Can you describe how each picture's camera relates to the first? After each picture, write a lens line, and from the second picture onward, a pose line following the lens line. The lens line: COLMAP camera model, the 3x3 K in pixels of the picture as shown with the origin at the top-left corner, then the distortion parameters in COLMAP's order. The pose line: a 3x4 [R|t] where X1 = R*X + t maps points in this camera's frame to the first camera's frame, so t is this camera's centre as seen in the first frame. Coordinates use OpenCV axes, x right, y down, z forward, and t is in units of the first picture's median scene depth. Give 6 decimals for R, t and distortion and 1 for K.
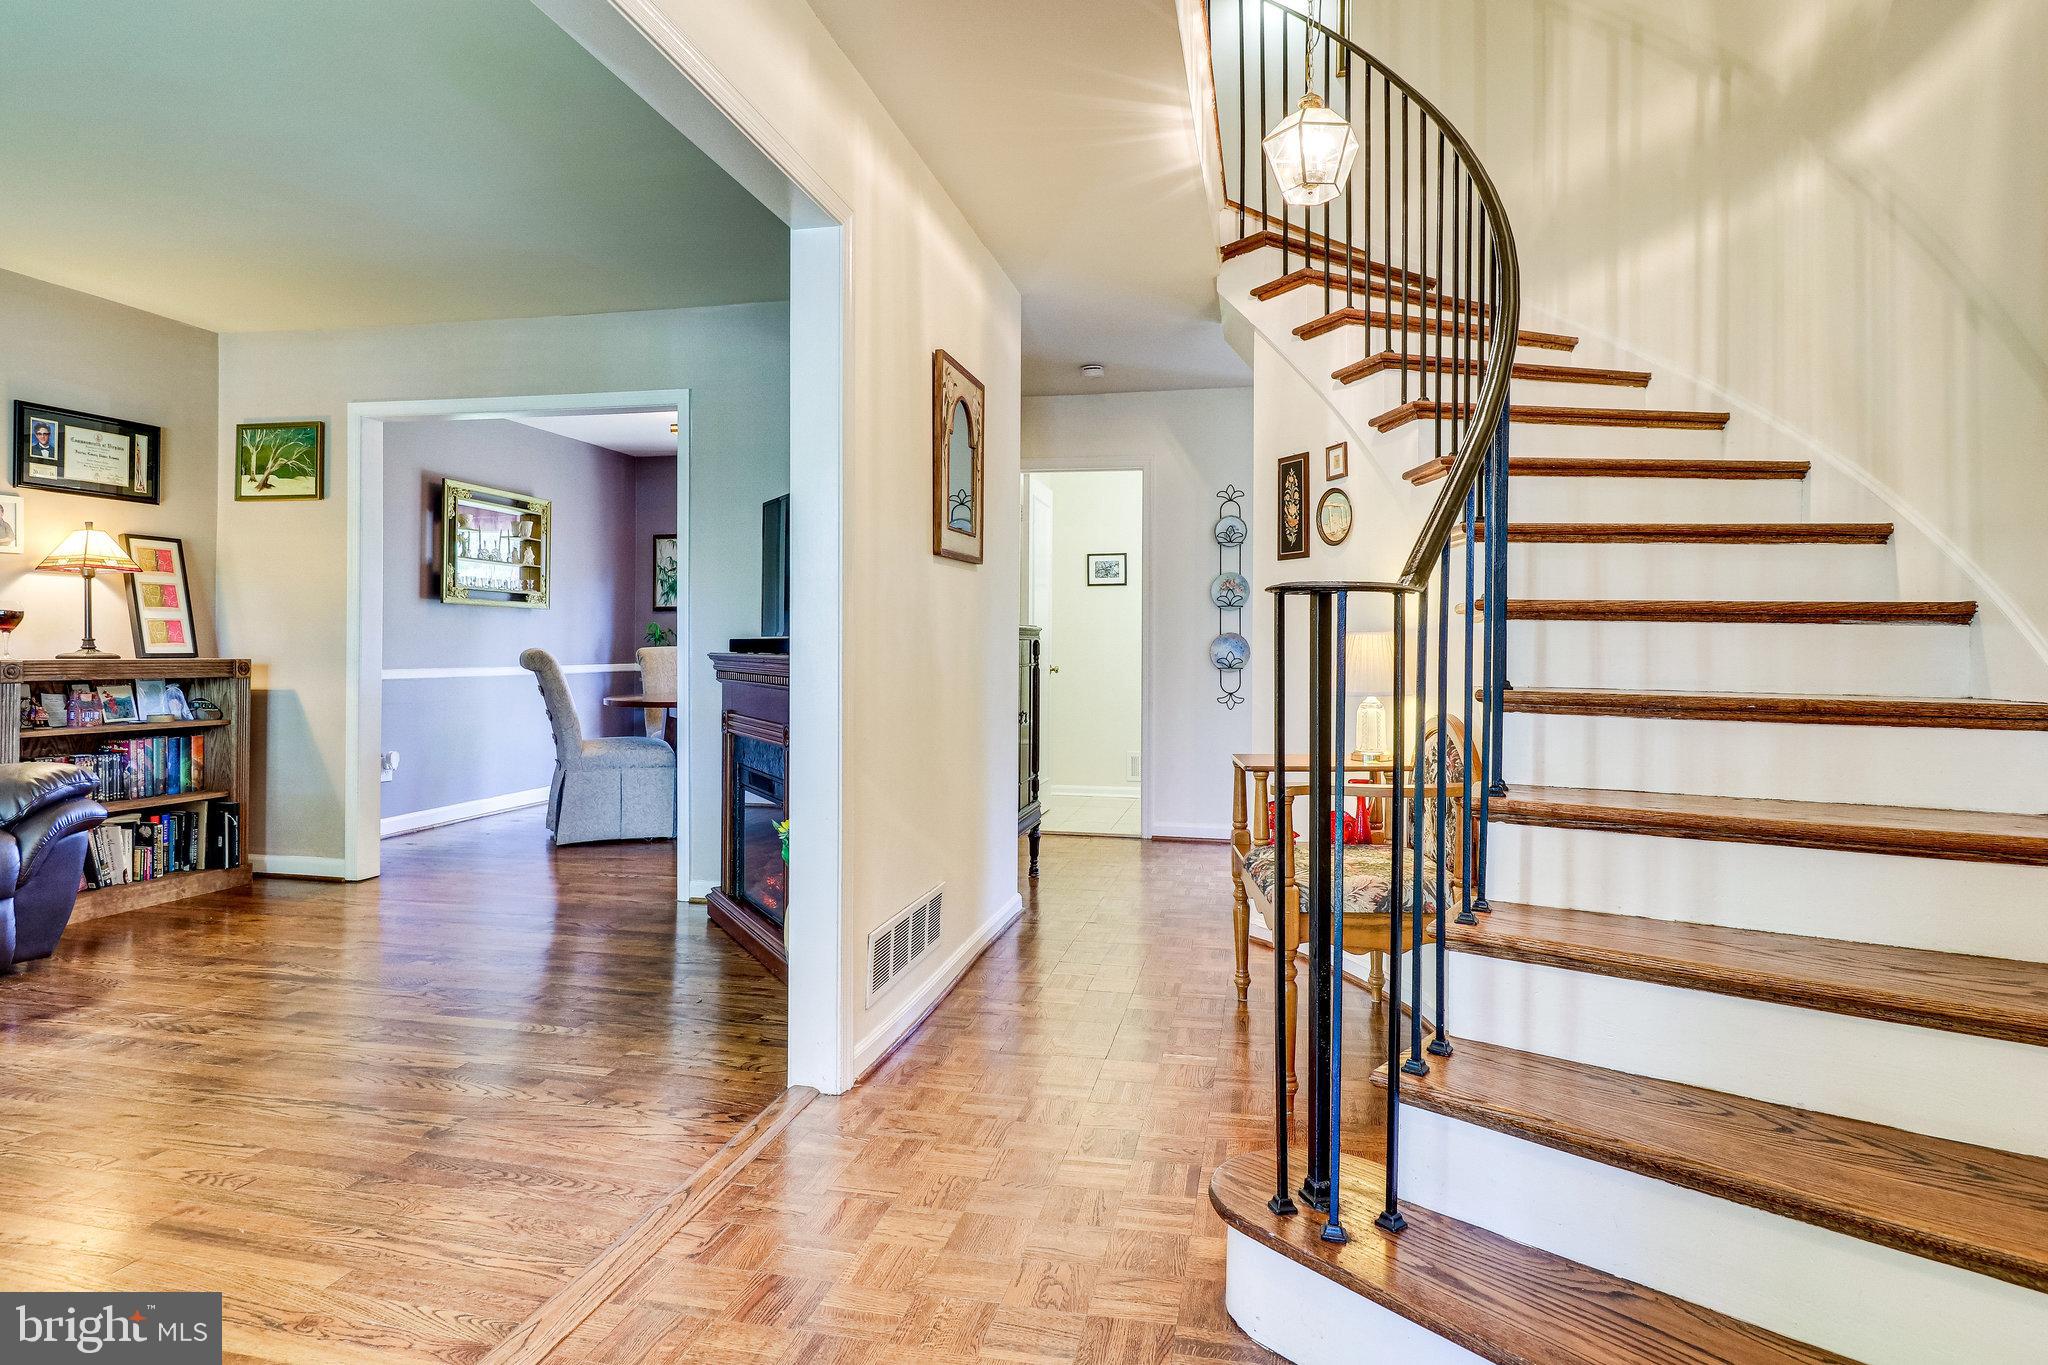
lens RADIAL K [[1110.9, 0, 1016.6], [0, 1110.9, 662.2], [0, 0, 1]] dist [0.022811, -0.007910]
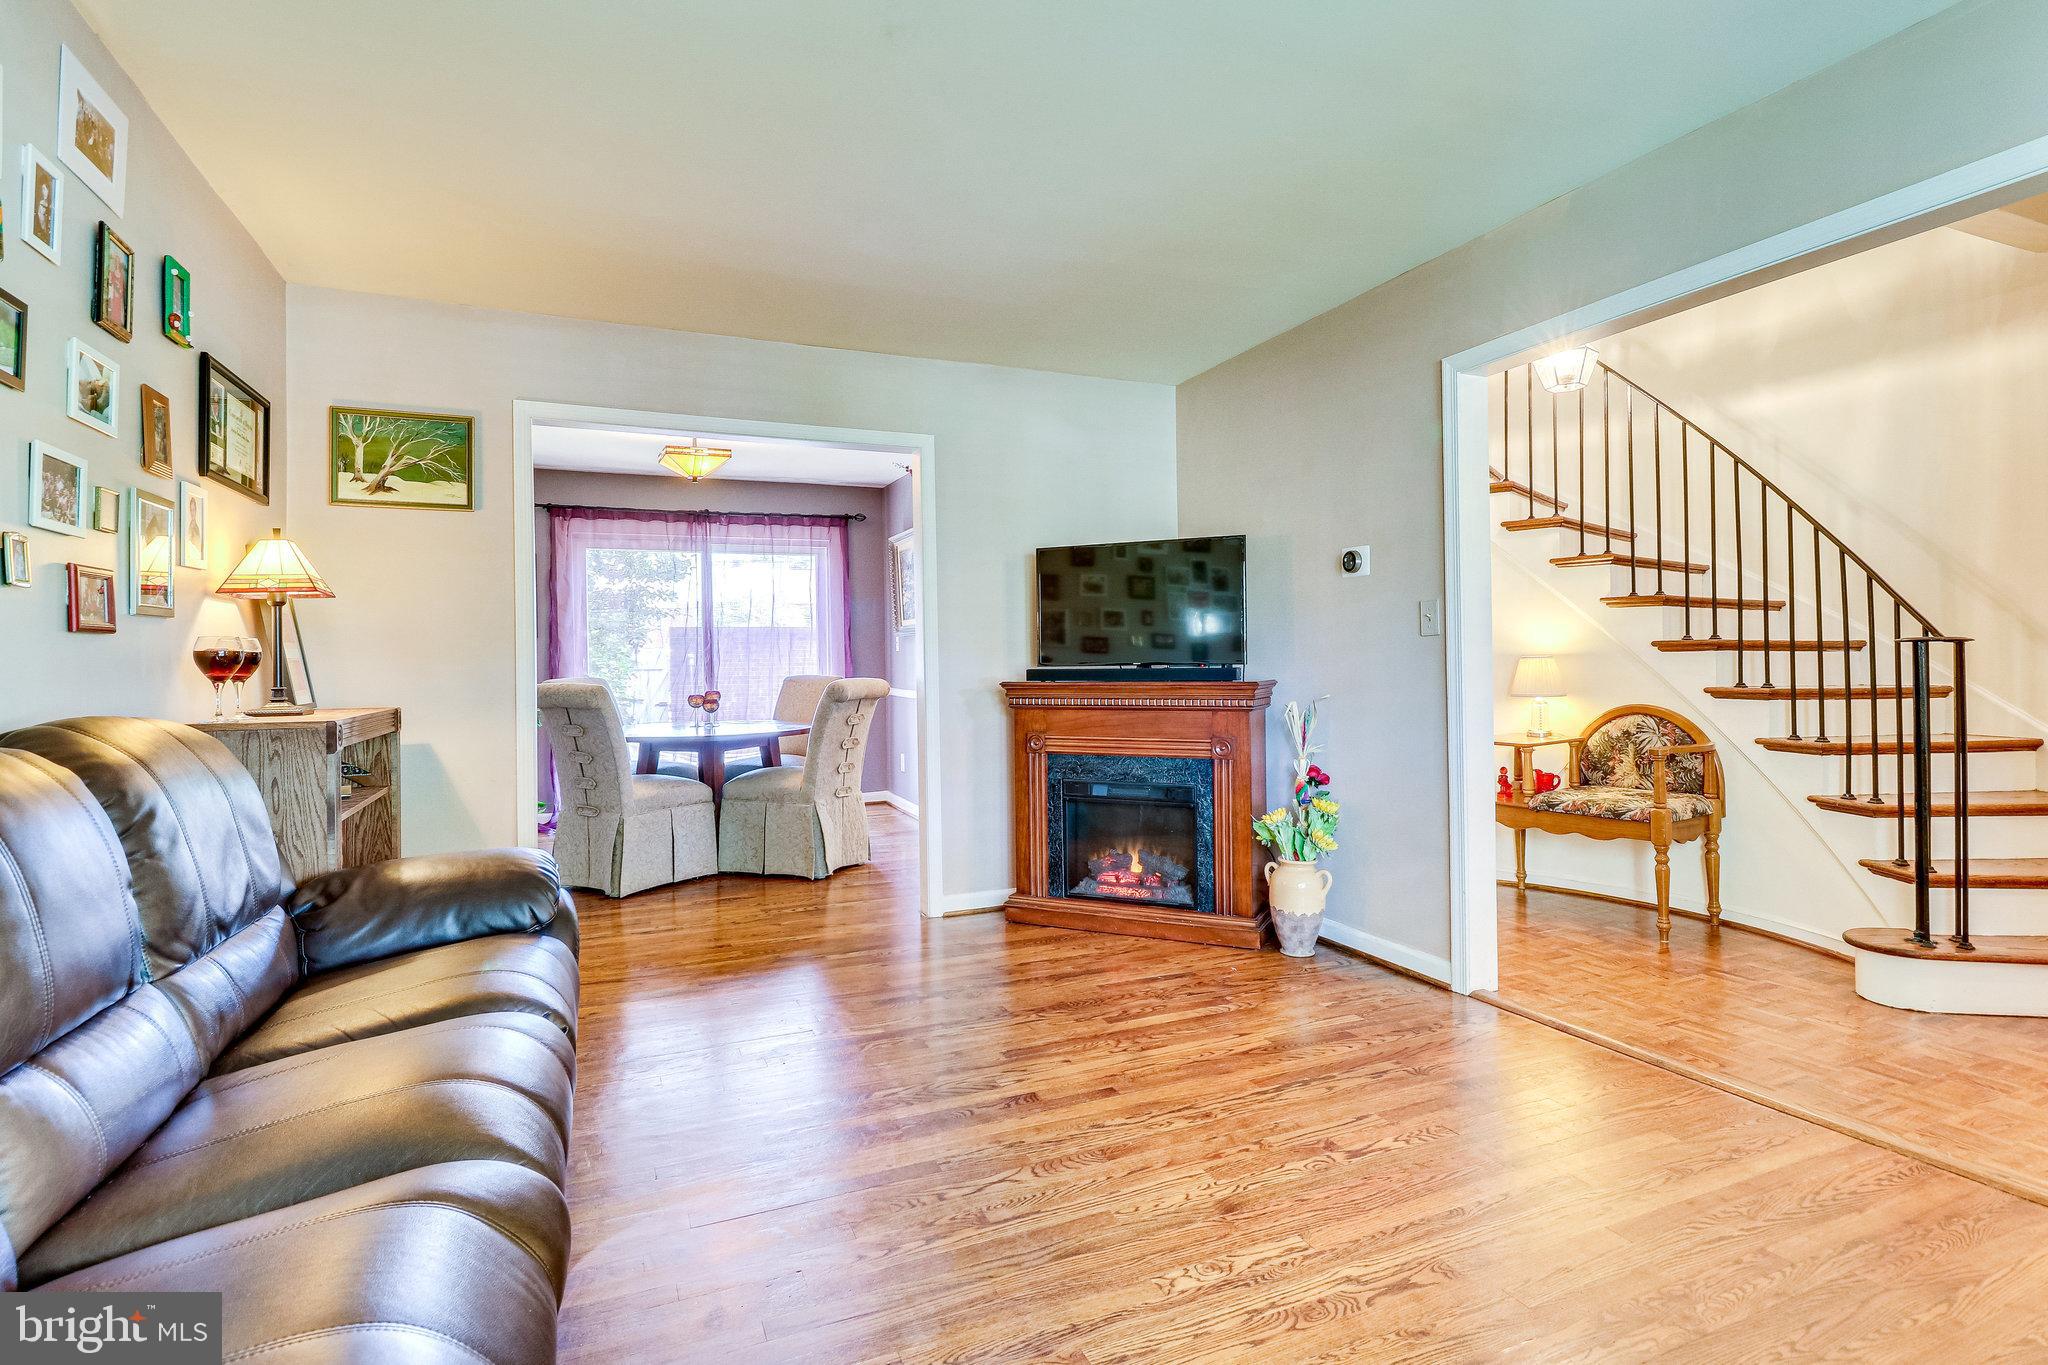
lens RADIAL K [[1042.9, 0, 919.7], [0, 1042.9, 653.2], [0, 0, 1]] dist [0.020812, -0.010864]
pose [[0.809018, -0.014393, 0.587608, -0.807710], [0.028515, 0.999484, -0.014778, -0.019820], [-0.587092, 0.028711, 0.809011, 0.184750]]
